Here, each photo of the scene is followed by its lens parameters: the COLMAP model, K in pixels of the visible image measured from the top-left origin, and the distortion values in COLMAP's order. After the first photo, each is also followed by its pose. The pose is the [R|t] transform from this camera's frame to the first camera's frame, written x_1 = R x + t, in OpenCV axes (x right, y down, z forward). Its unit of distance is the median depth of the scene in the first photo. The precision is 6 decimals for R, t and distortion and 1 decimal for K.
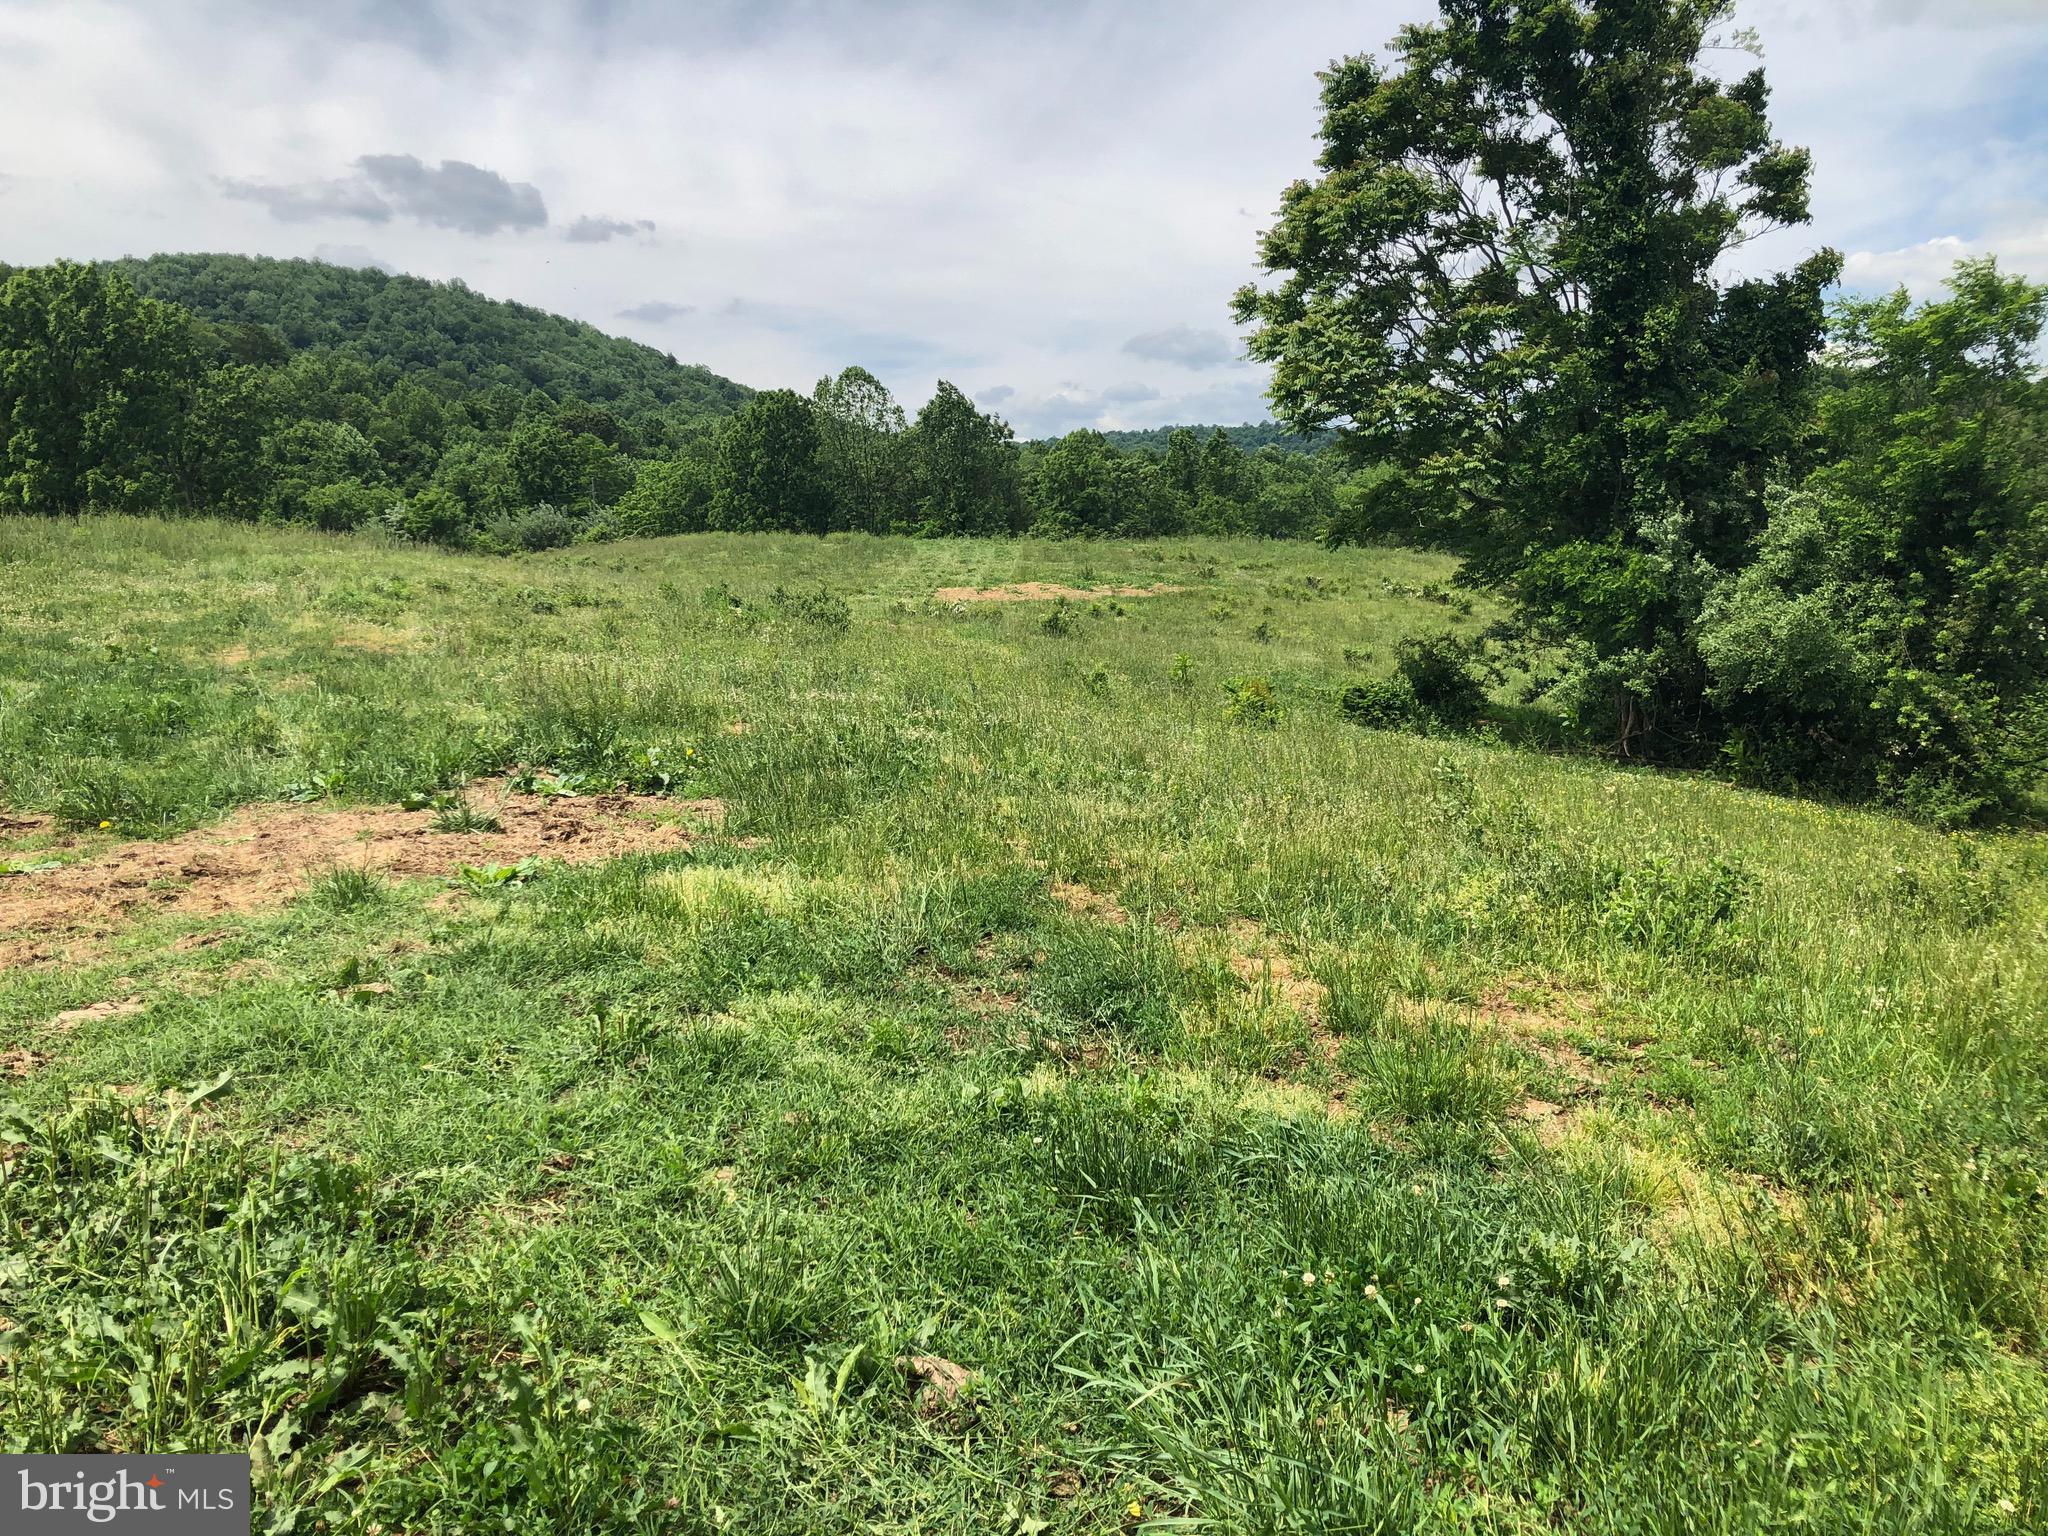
lens RADIAL K [[1672.9, 0, 1033.4], [0, 1672.9, 757.0], [0, 0, 1]] dist [0.003502, -0.006563]
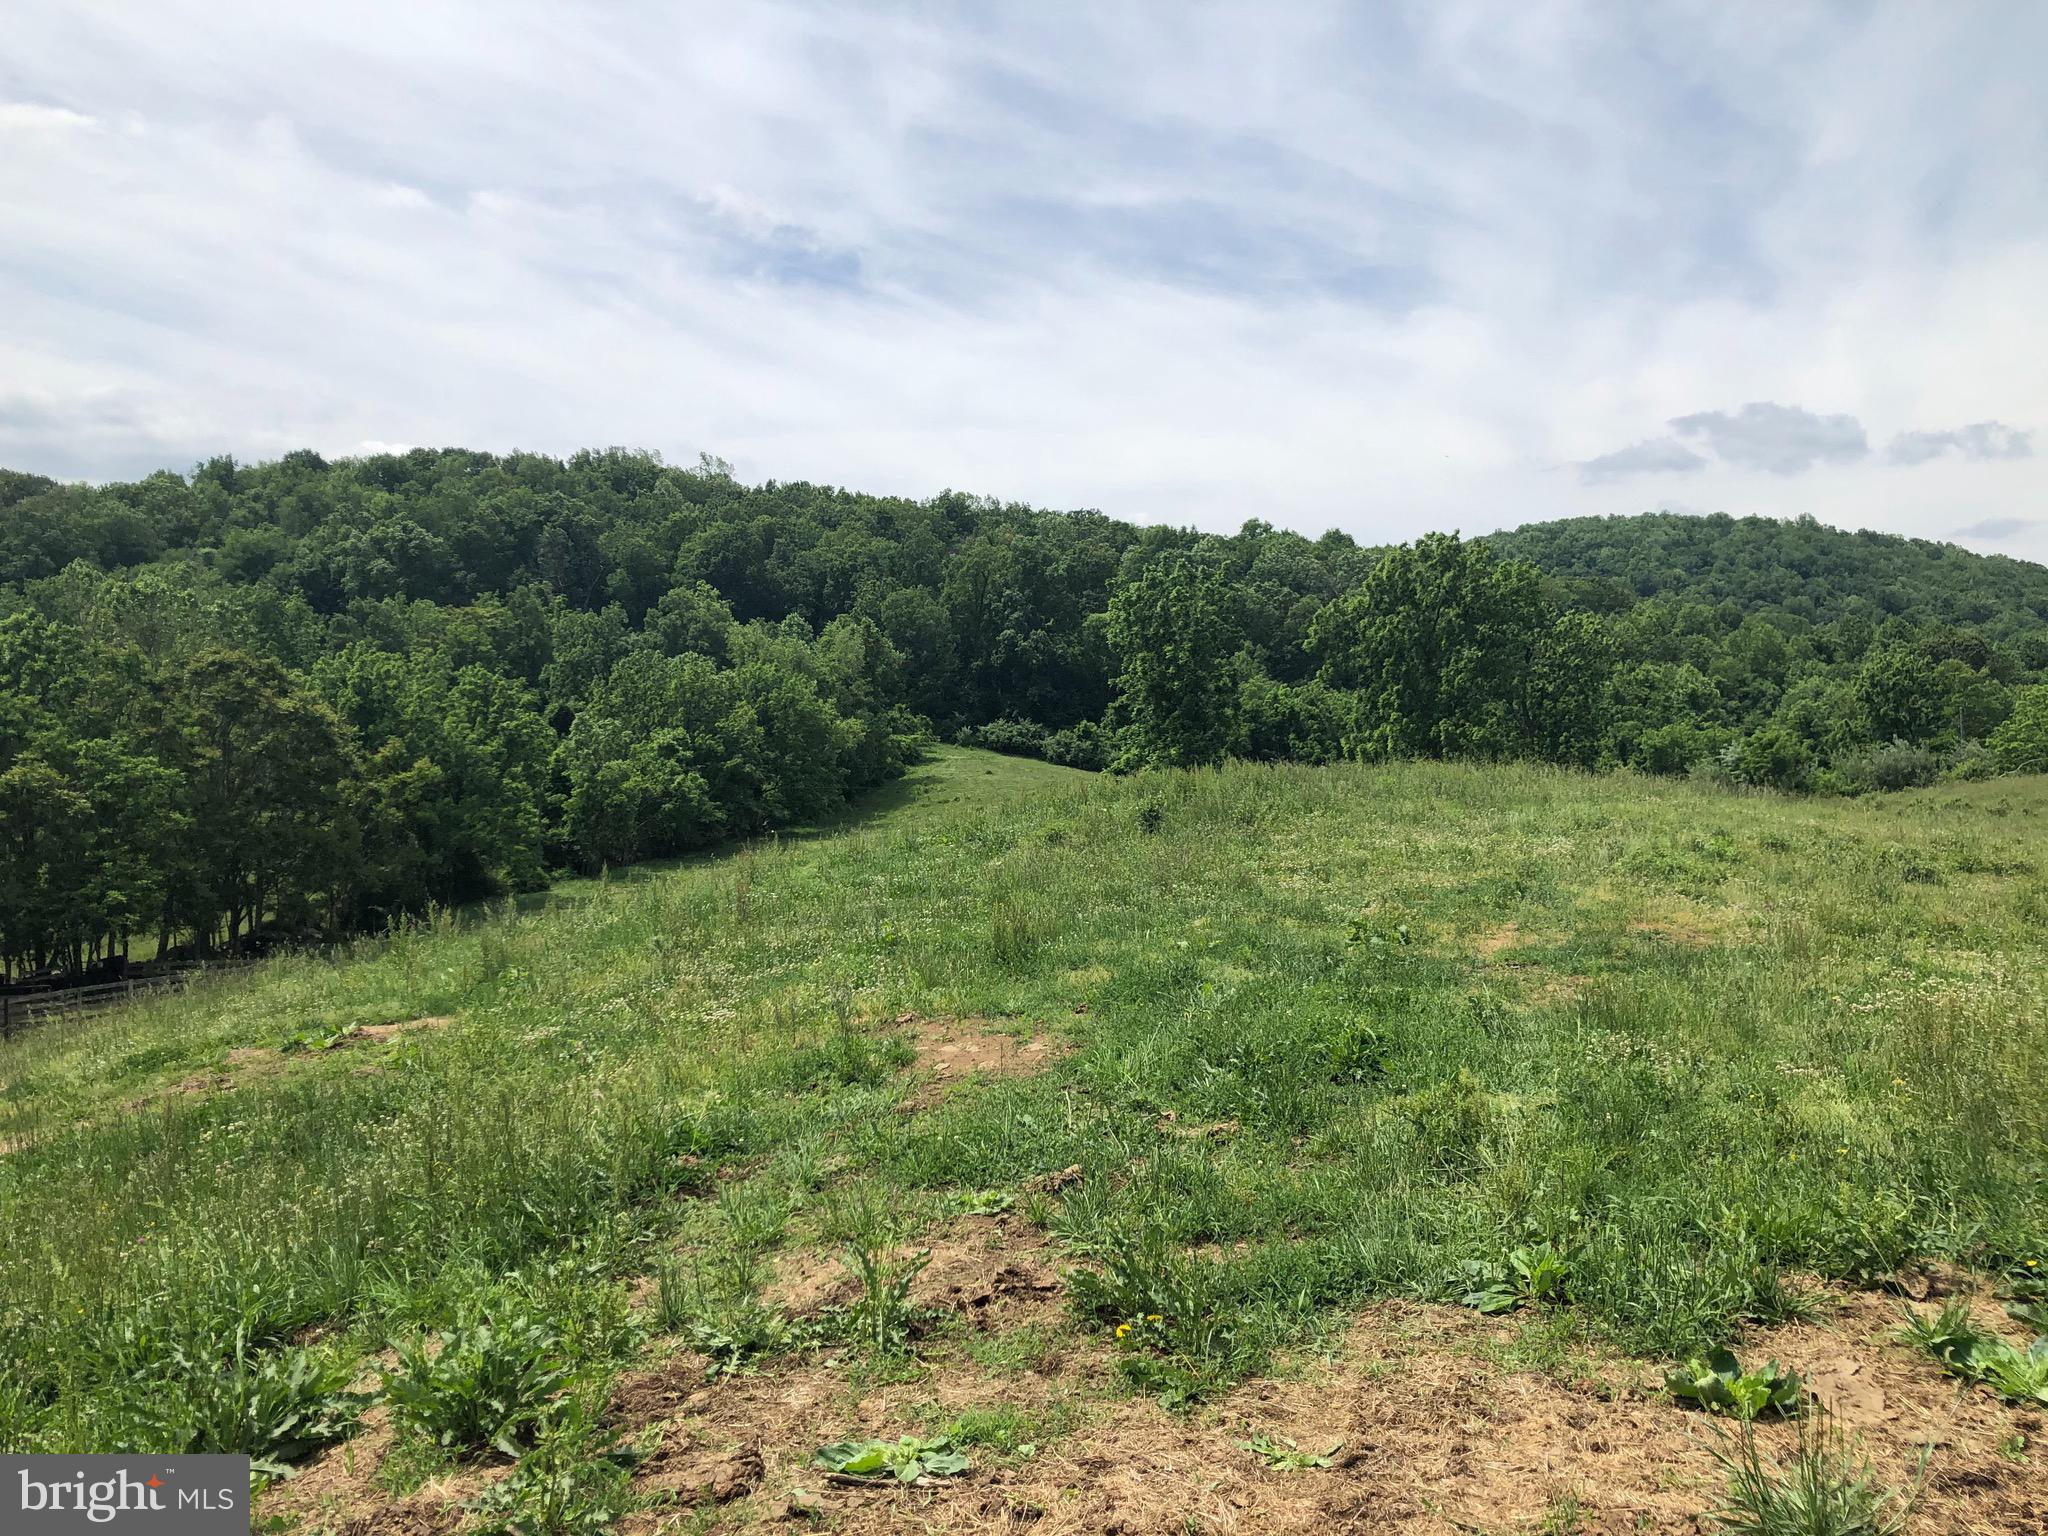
lens RADIAL K [[1658.4, 0, 1027.4], [0, 1658.4, 765.4], [0, 0, 1]] dist [-0.001130, 0.014060]
pose [[0.721957, -0.017884, -0.691707, -0.171395], [-0.076861, 0.991407, -0.105856, -0.072466], [0.687656, 0.129588, 0.714378, 0.490380]]
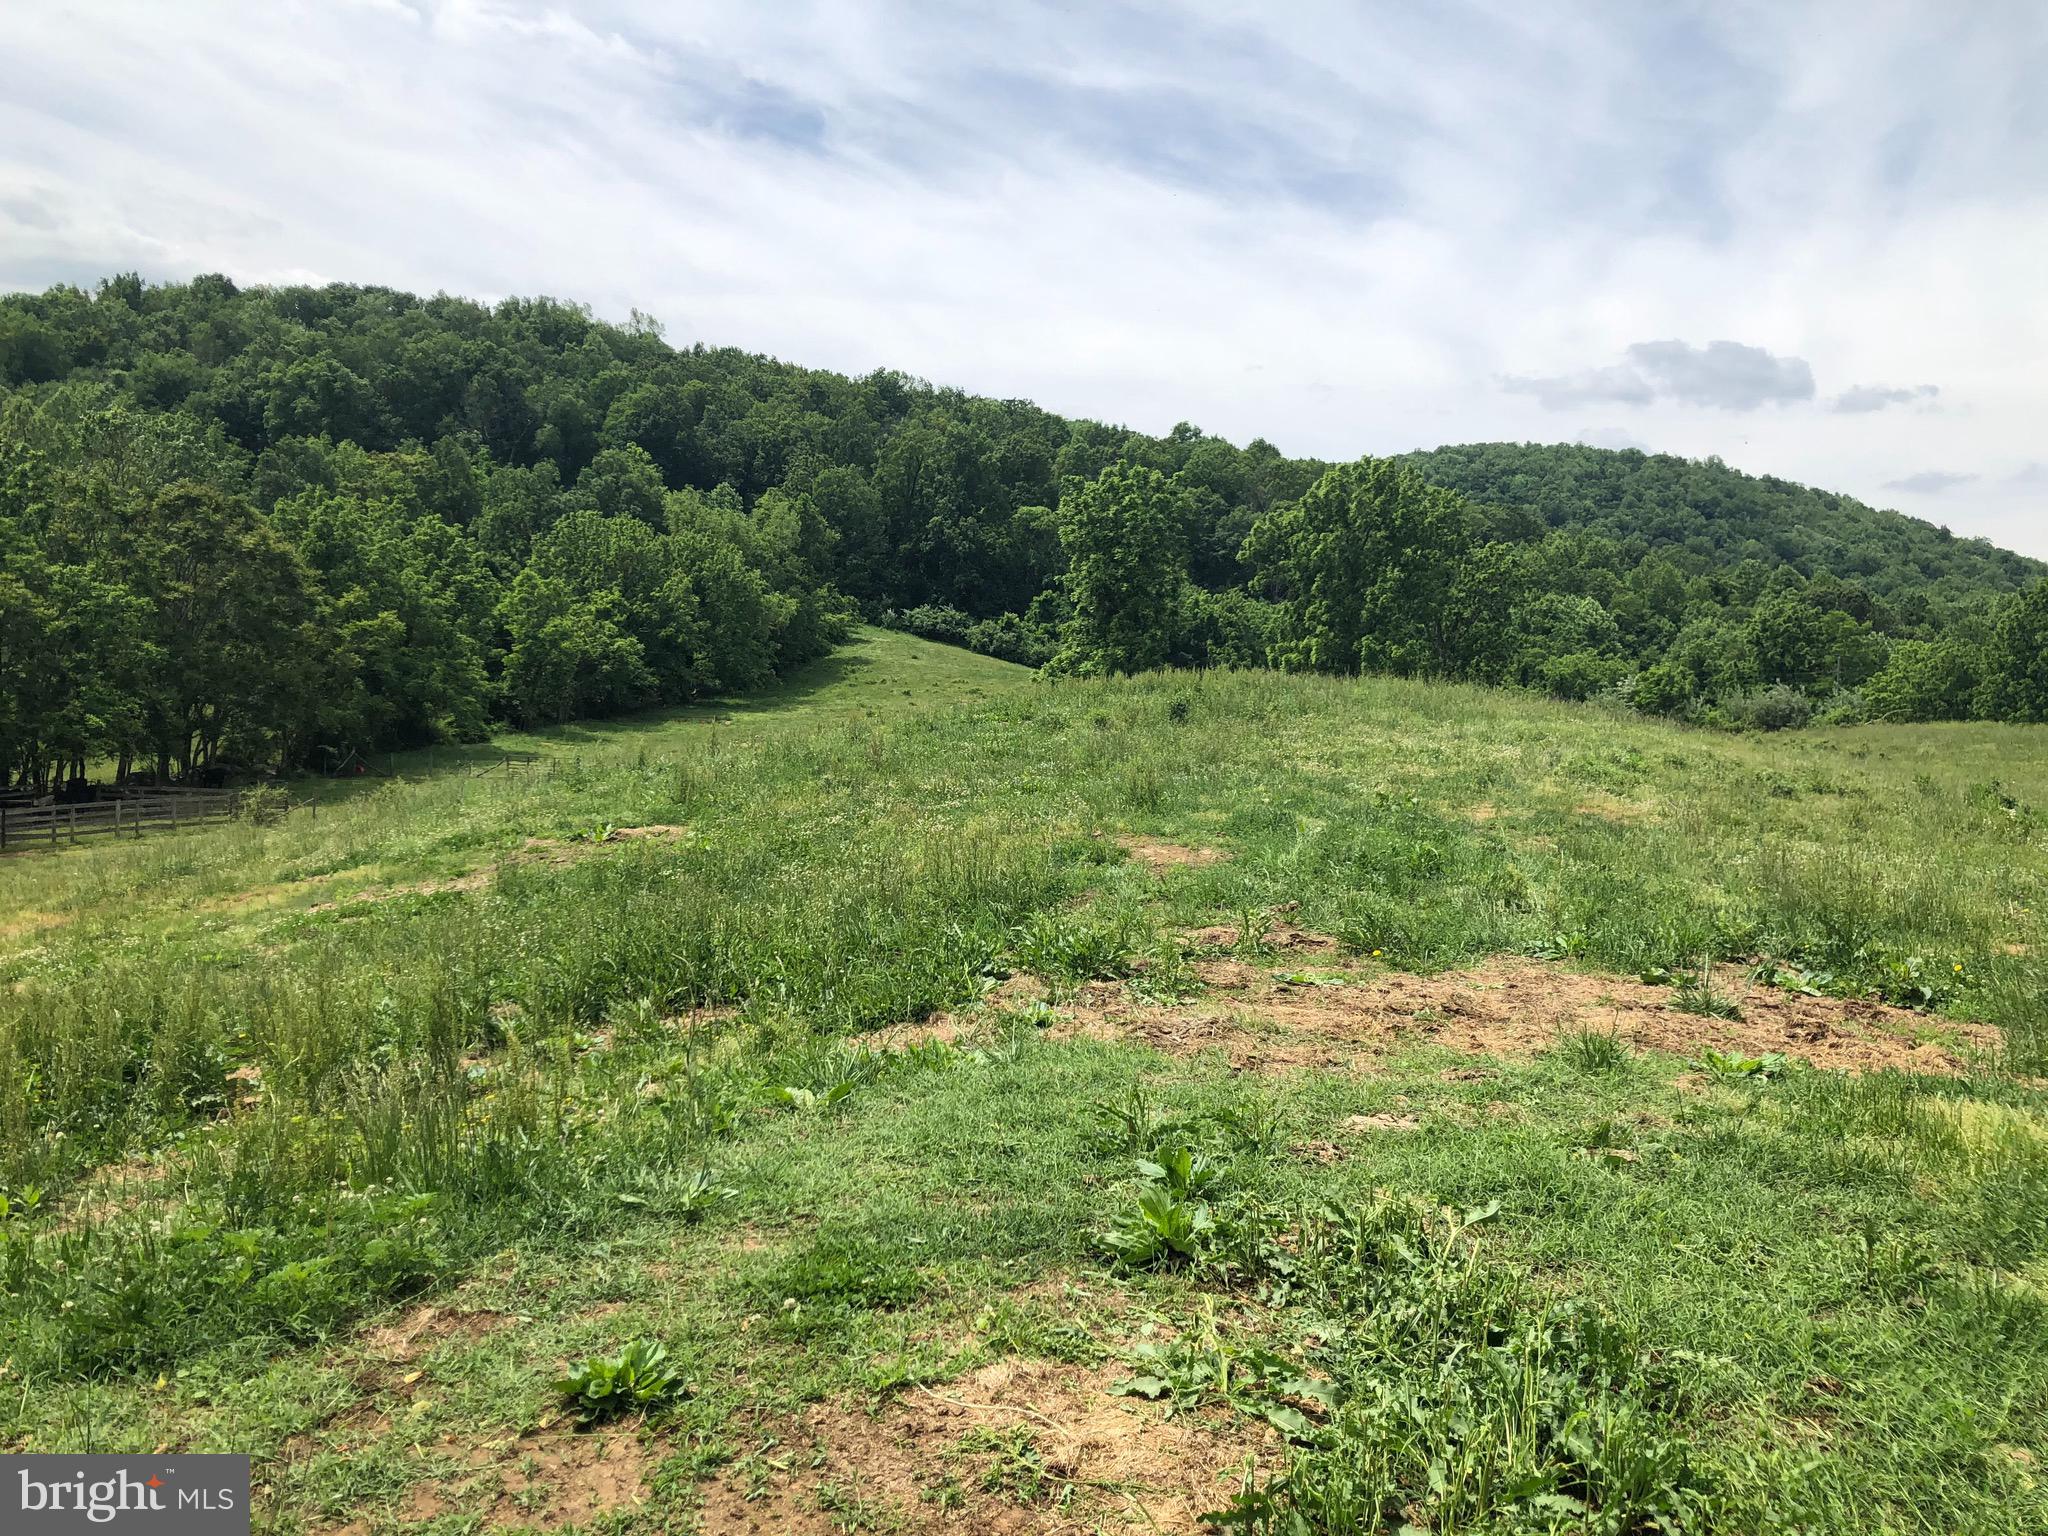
lens RADIAL K [[1673.7, 0, 1031.3], [0, 1673.7, 759.6], [0, 0, 1]] dist [0.002810, -0.004889]
pose [[0.763268, 0.073244, -0.641917, -0.016002], [-0.137120, 0.989283, -0.050163, -0.000246], [0.631364, 0.126308, 0.765132, -0.023879]]
